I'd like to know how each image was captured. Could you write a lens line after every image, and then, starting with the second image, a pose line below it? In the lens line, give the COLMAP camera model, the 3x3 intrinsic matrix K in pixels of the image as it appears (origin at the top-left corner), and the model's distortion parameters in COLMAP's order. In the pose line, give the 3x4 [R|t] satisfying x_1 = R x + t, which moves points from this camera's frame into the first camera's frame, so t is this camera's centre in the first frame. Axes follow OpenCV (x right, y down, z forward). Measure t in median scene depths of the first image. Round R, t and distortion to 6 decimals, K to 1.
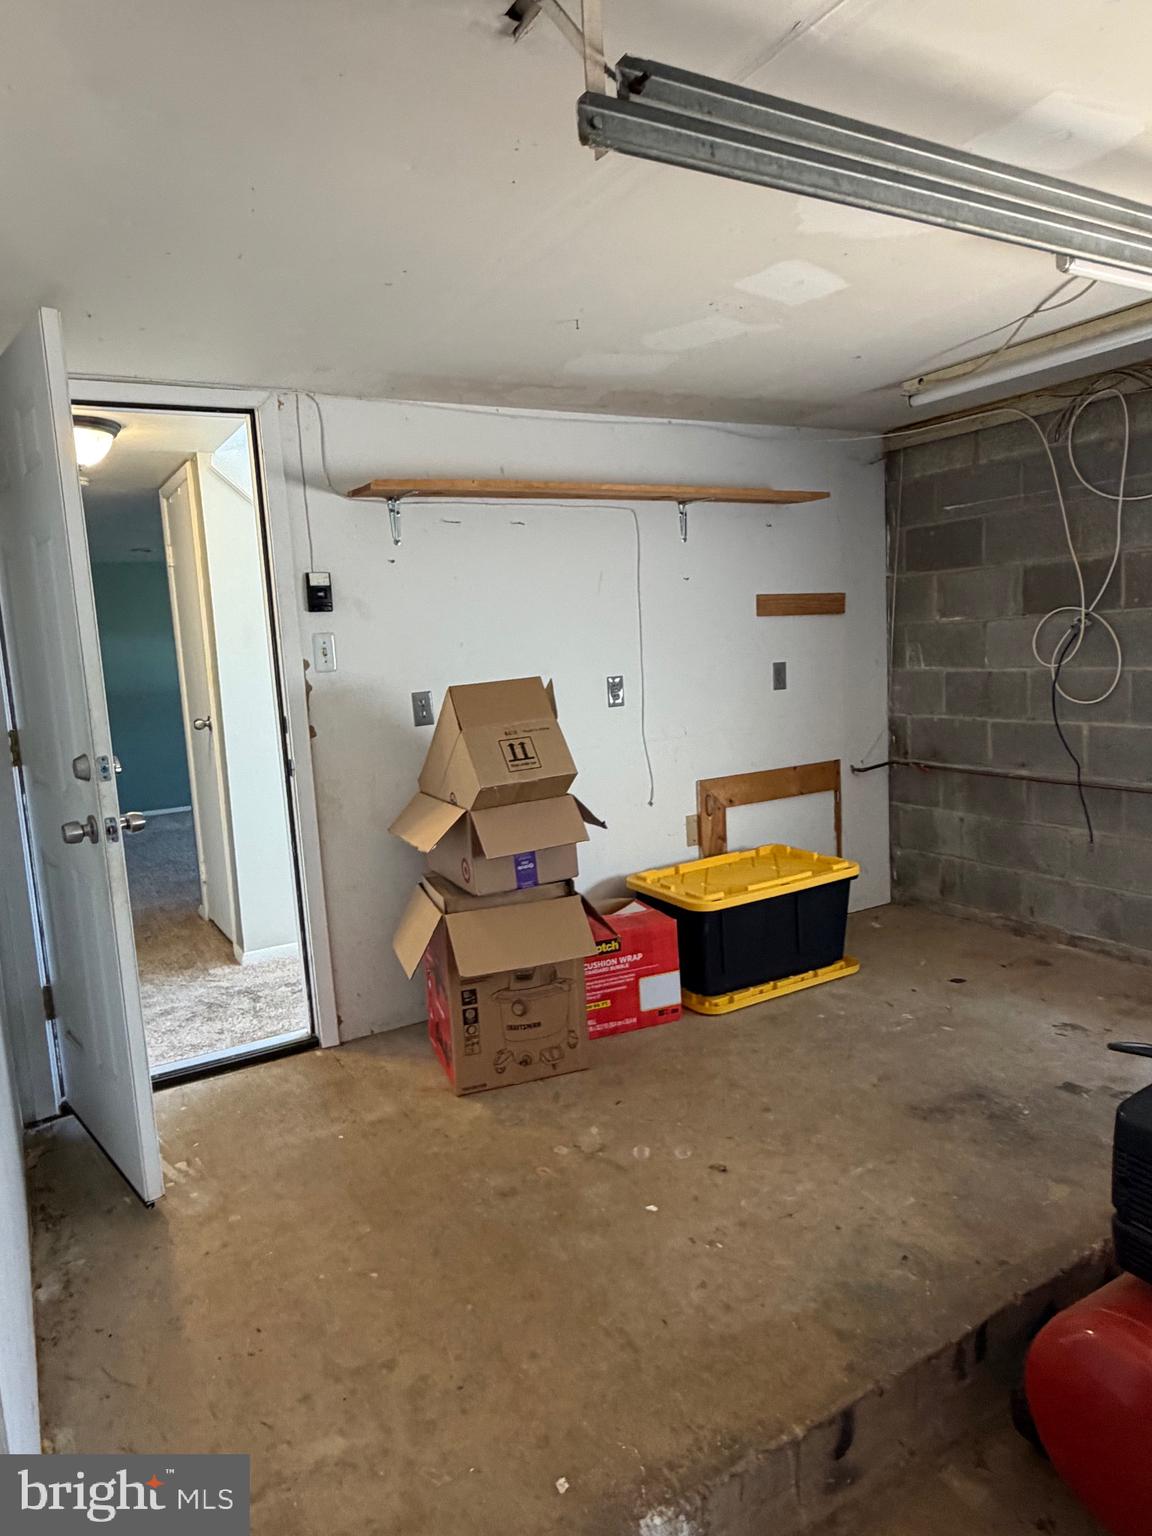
lens RADIAL K [[975.4, 0, 574.7], [0, 975.4, 767.1], [0, 0, 1]] dist [-0.006644, 0.005384]
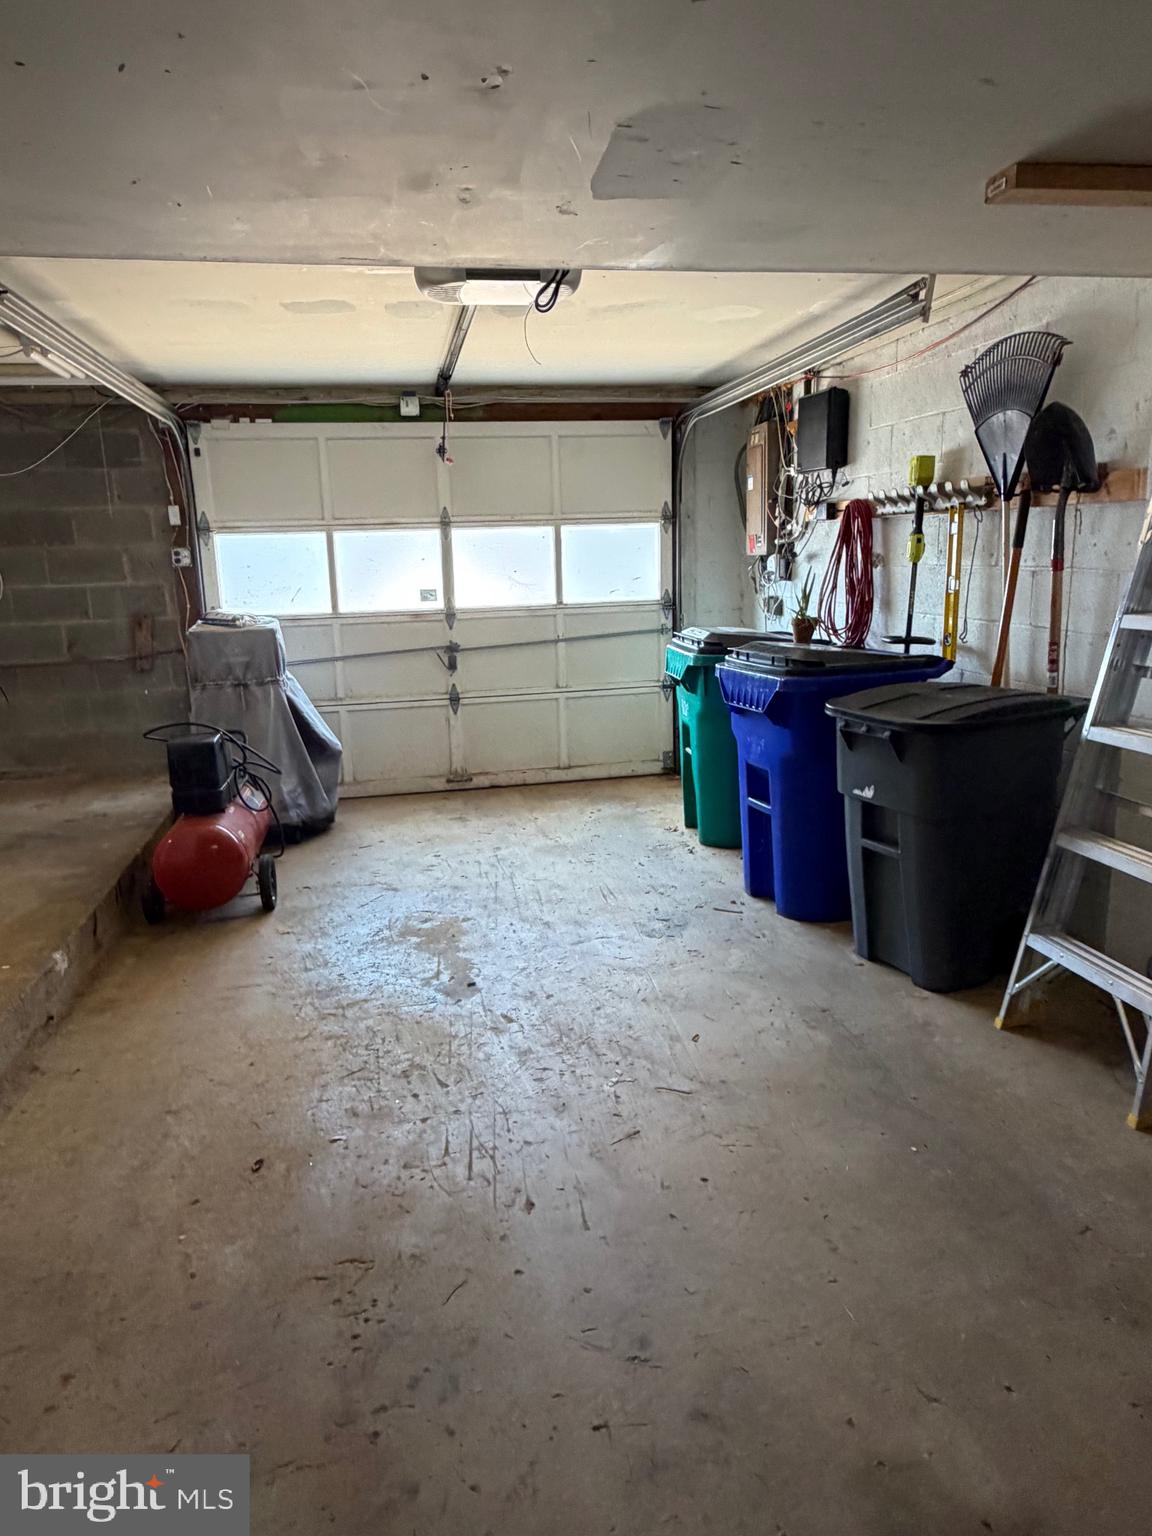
lens RADIAL K [[975.4, 0, 575.6], [0, 975.4, 765.7], [0, 0, 1]] dist [-0.006644, 0.005384]
pose [[0.328509, -0.147164, 0.932966, -1.163215], [0.121072, 0.986199, 0.112930, 0.214554], [-0.936709, 0.075857, 0.341792, -0.641438]]
